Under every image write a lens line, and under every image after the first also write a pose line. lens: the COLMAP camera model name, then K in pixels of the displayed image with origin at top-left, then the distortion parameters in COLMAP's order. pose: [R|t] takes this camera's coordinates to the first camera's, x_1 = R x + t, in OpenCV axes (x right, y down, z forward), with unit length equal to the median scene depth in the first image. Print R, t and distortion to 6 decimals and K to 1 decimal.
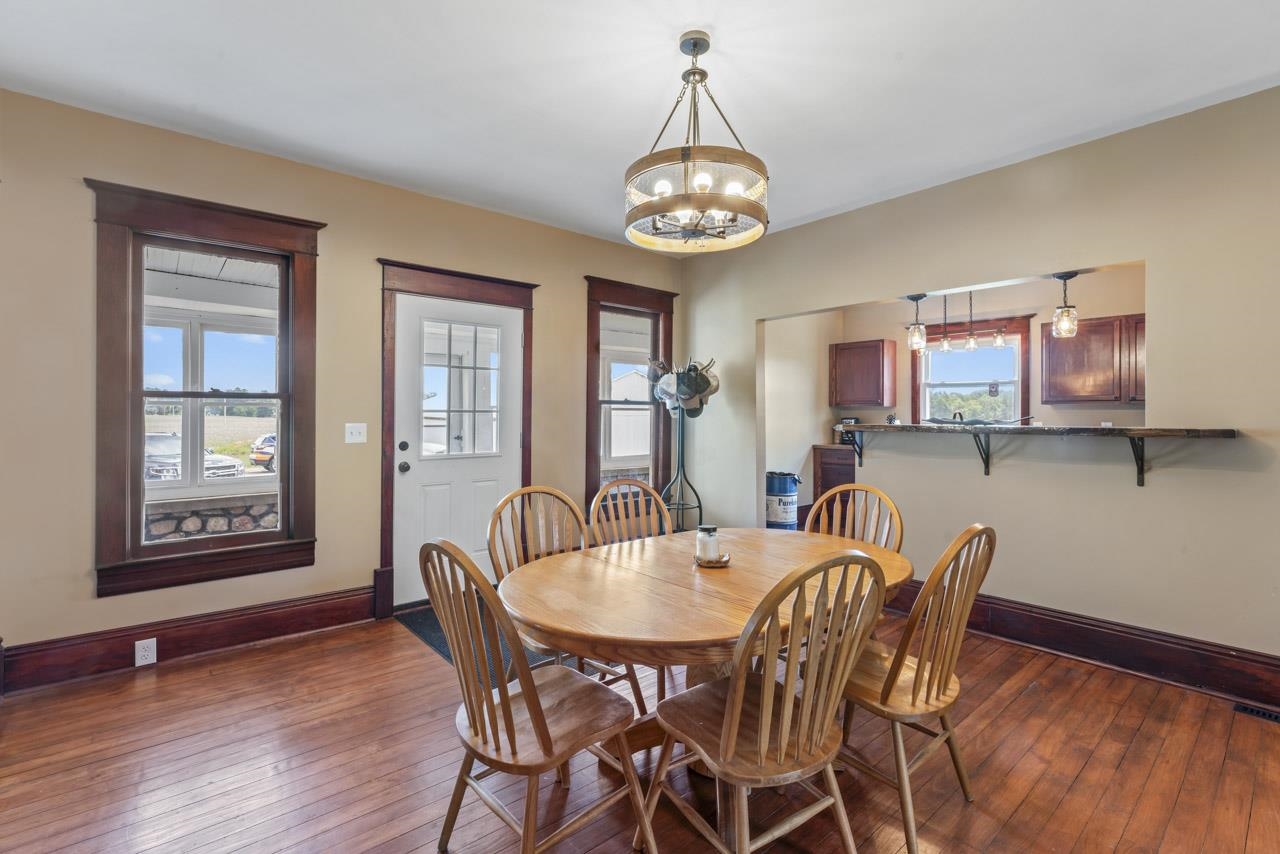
lens RADIAL K [[578.5, 0, 639.8], [0, 578.5, 415.0], [0, 0, 1]] dist [-0.005796, -0.000055]
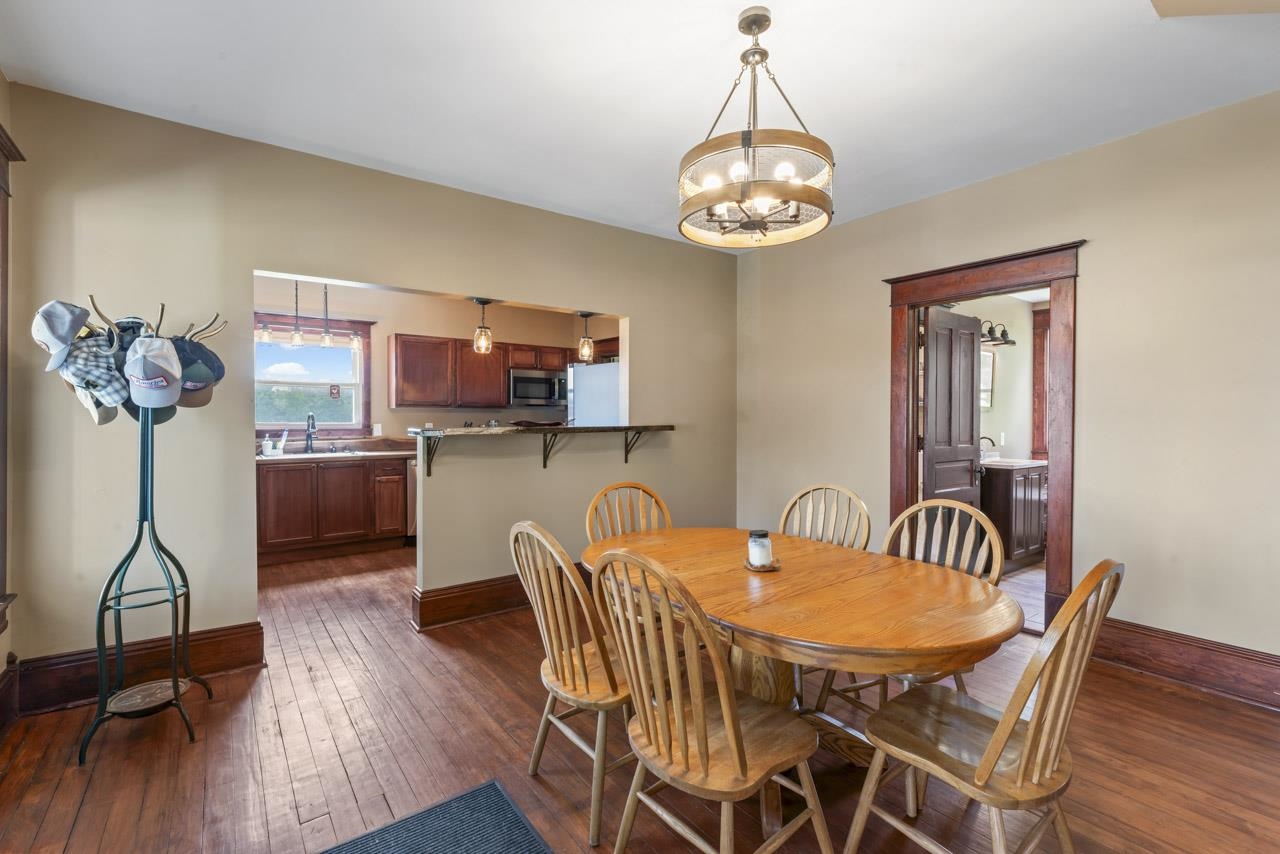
lens RADIAL K [[578.5, 0, 648.2], [0, 578.5, 428.5], [0, 0, 1]] dist [-0.005796, -0.000055]
pose [[0.051229, -0.017915, 0.998526, -0.344924], [0.000351, 0.999839, 0.017921, 0.001056], [-0.998687, -0.000568, 0.051227, 0.440313]]
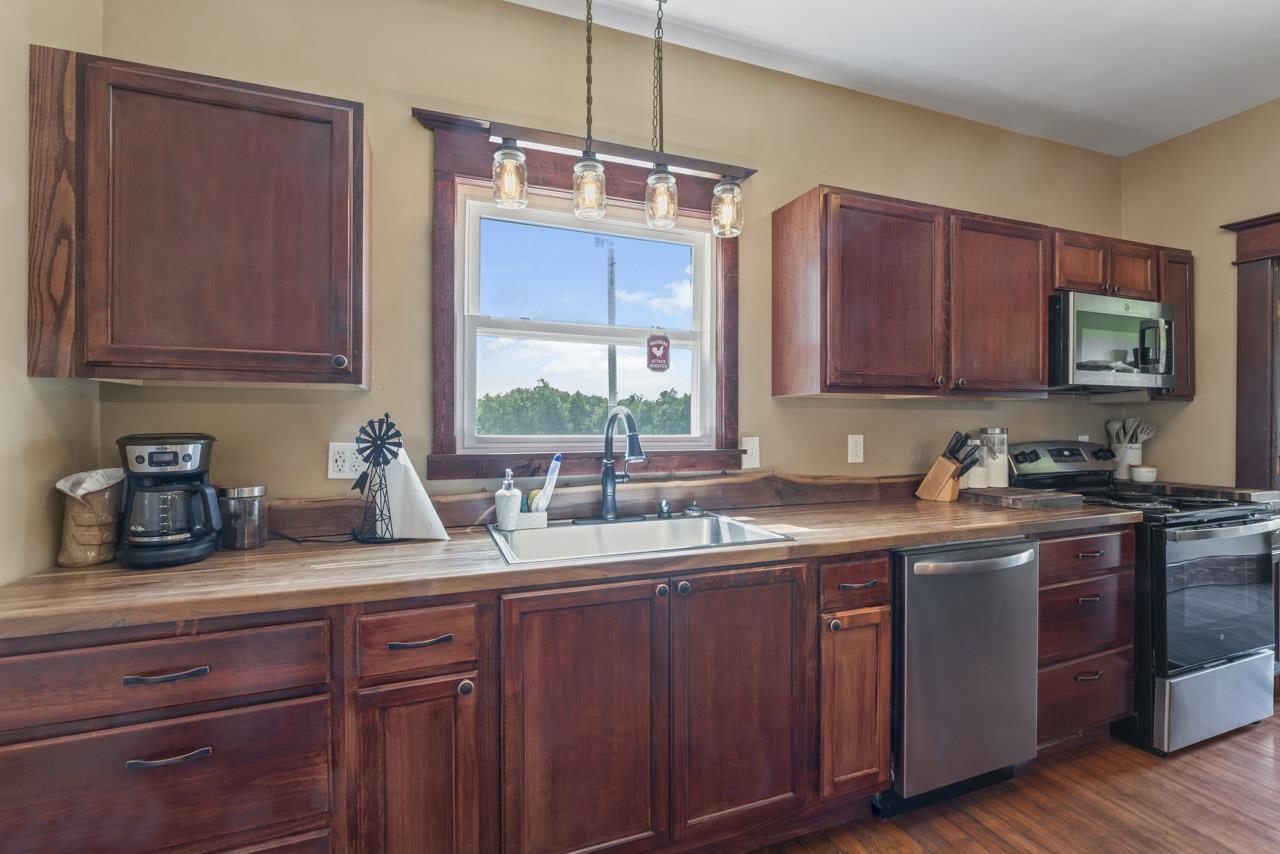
lens RADIAL K [[578.5, 0, 638.8], [0, 578.5, 421.2], [0, 0, 1]] dist [-0.005796, -0.000055]
pose [[0.334017, 0.002460, 0.942564, 0.268352], [0.001156, 0.999995, -0.003019, 0.001069], [-0.942566, 0.002098, 0.334012, 0.923582]]
